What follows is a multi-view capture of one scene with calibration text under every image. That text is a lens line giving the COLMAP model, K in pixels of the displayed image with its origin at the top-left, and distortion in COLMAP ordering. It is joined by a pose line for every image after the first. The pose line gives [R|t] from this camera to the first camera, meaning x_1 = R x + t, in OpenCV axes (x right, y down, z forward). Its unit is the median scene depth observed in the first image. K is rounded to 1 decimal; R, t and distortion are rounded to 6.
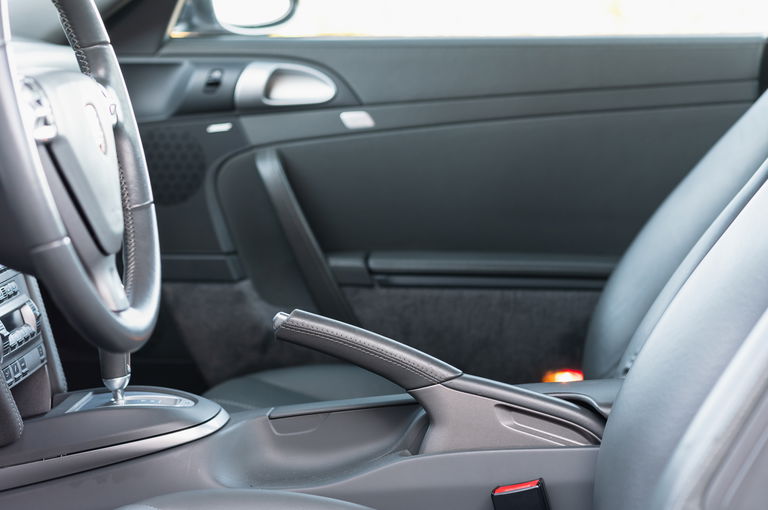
lens RADIAL K [[1868.7, 0, 384.0], [0, 1868.7, 255.0], [0, 0, 1]] dist [-0.054645, -0.676005]
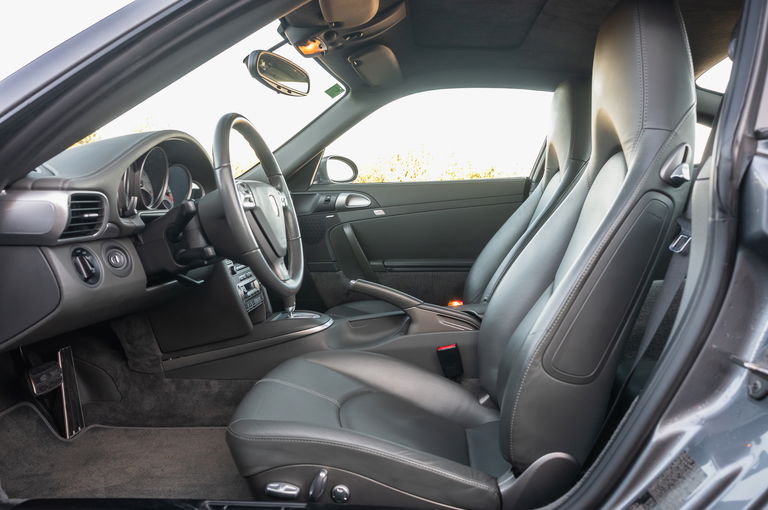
lens RADIAL K [[616.6, 0, 382.0], [0, 616.6, 267.0], [0, 0, 1]] dist [-0.002773, -0.001680]
pose [[0.999717, -0.021917, -0.009222, -0.006115], [0.021970, 0.999743, 0.005631, 0.007759], [0.009097, -0.005832, 0.999942, 0.142292]]
